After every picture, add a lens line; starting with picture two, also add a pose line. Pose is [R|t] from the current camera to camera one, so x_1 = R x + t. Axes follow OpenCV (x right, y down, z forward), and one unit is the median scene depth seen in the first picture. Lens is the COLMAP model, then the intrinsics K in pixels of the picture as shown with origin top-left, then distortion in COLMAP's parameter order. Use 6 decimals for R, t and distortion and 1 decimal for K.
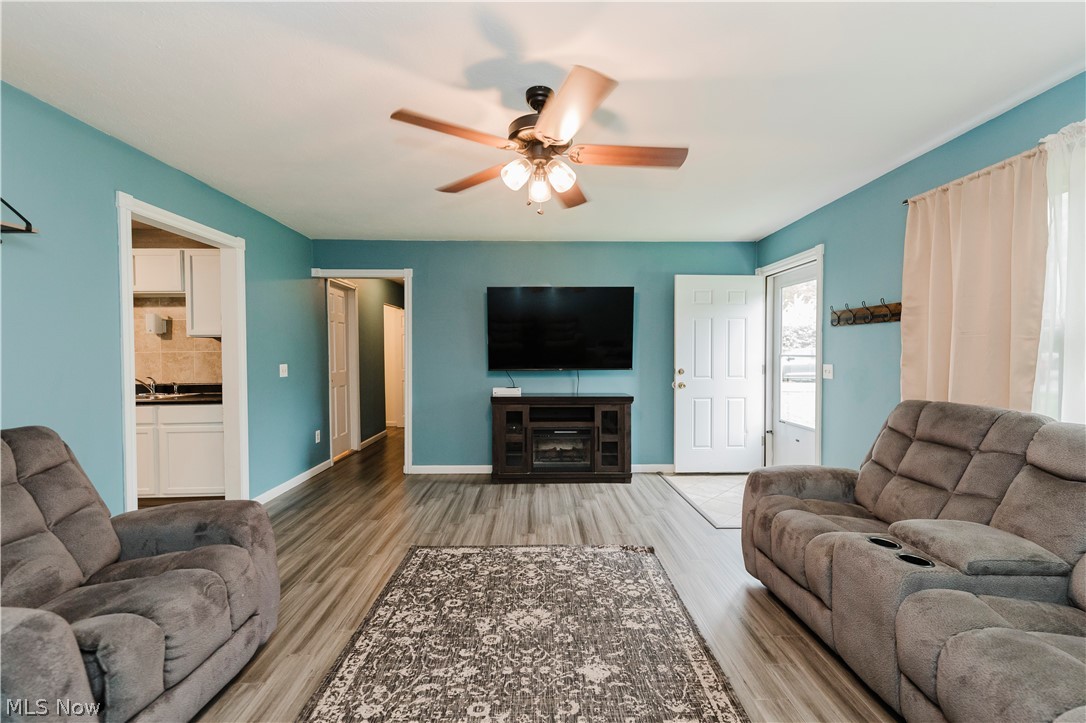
lens RADIAL K [[447.8, 0, 544.6], [0, 447.8, 359.9], [0, 0, 1]] dist [0.000986, -0.000143]
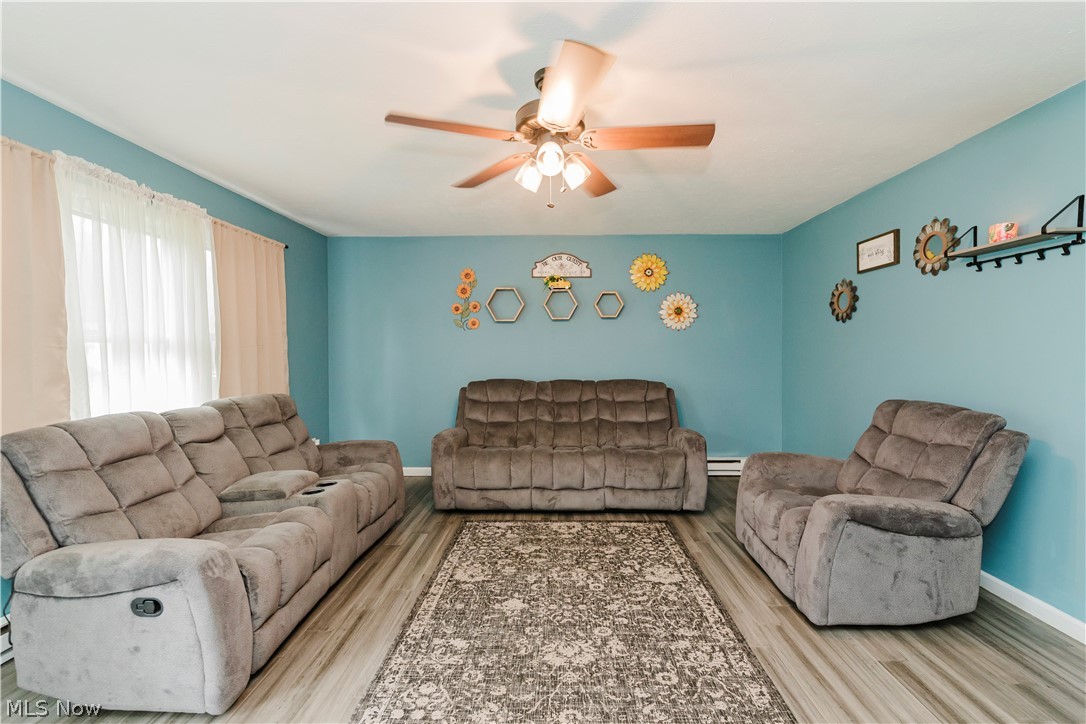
lens RADIAL K [[447.8, 0, 543.8], [0, 447.8, 363.9], [0, 0, 1]] dist [0.000986, -0.000143]
pose [[-0.998955, 0.007966, 0.045000, -0.031467], [0.010292, 0.998610, 0.051694, -0.050176], [-0.044526, 0.052103, -0.997649, 1.933652]]
